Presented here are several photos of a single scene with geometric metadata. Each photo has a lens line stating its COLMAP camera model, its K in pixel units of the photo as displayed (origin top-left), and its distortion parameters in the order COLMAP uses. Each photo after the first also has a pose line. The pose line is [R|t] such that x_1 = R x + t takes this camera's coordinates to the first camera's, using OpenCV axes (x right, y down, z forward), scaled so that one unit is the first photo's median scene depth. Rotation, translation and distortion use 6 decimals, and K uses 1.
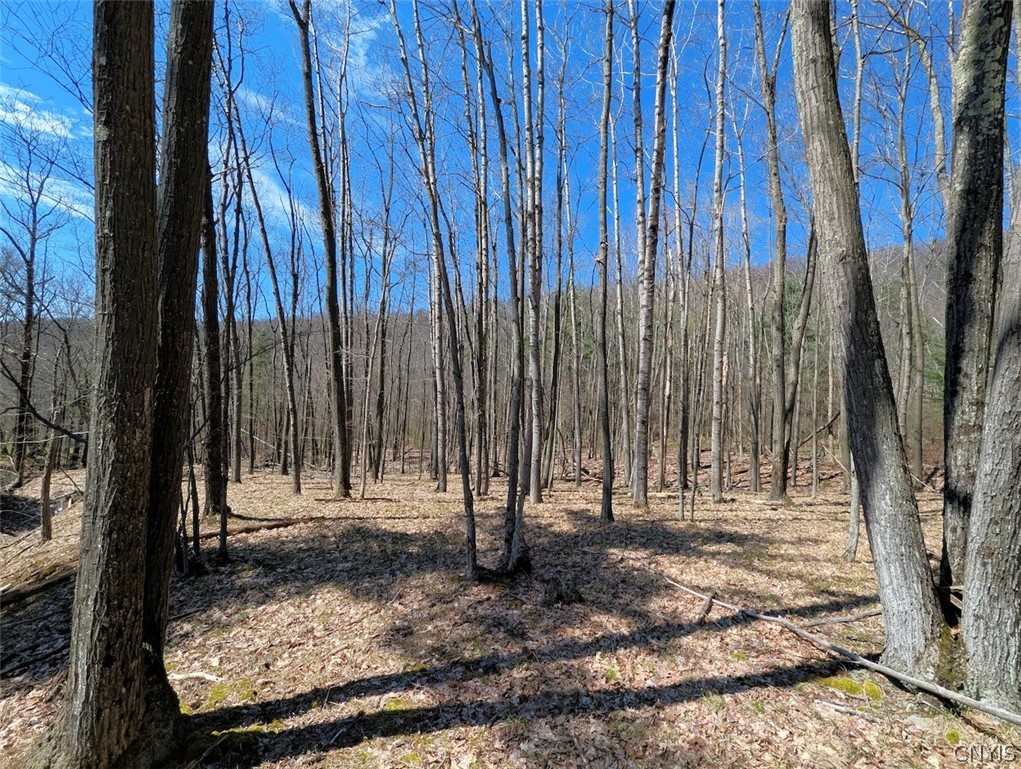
lens RADIAL K [[416.1, 0, 512.2], [0, 416.1, 390.6], [0, 0, 1]] dist [-0.000369, -0.000019]
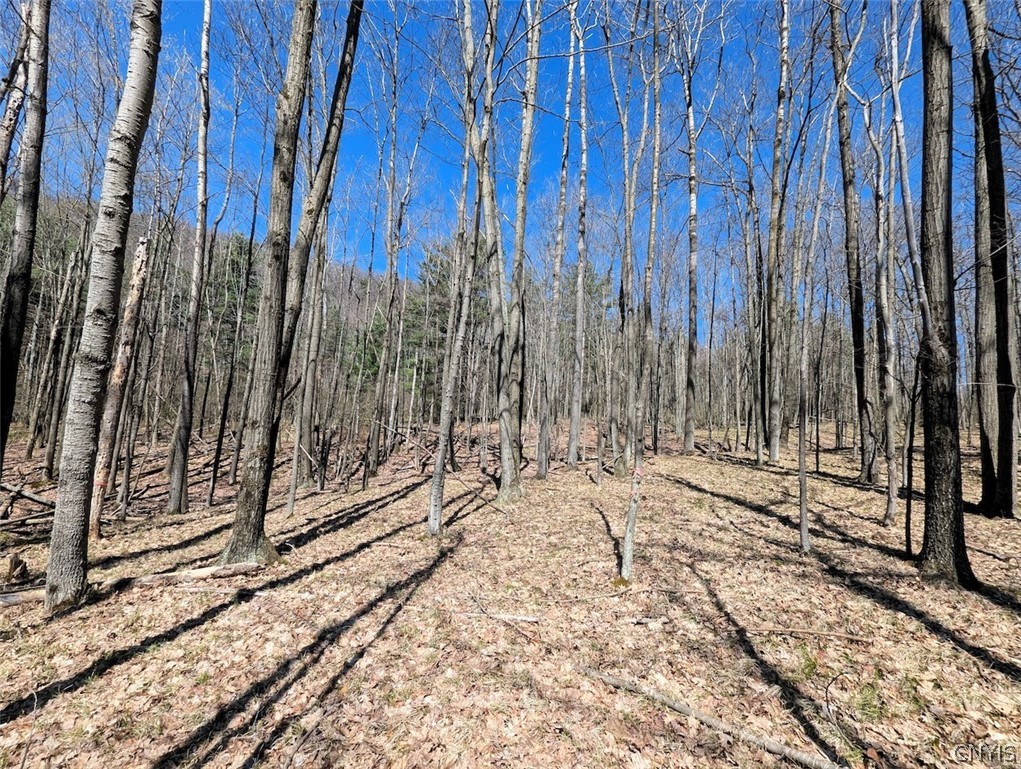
lens RADIAL K [[416.1, 0, 512.2], [0, 416.1, 390.6], [0, 0, 1]] dist [-0.000369, -0.000019]
pose [[0.352256, 0.052707, 0.934418, 0.289032], [-0.093894, 0.995366, -0.020749, 0.065373], [-0.931182, -0.080427, 0.355573, 0.543004]]
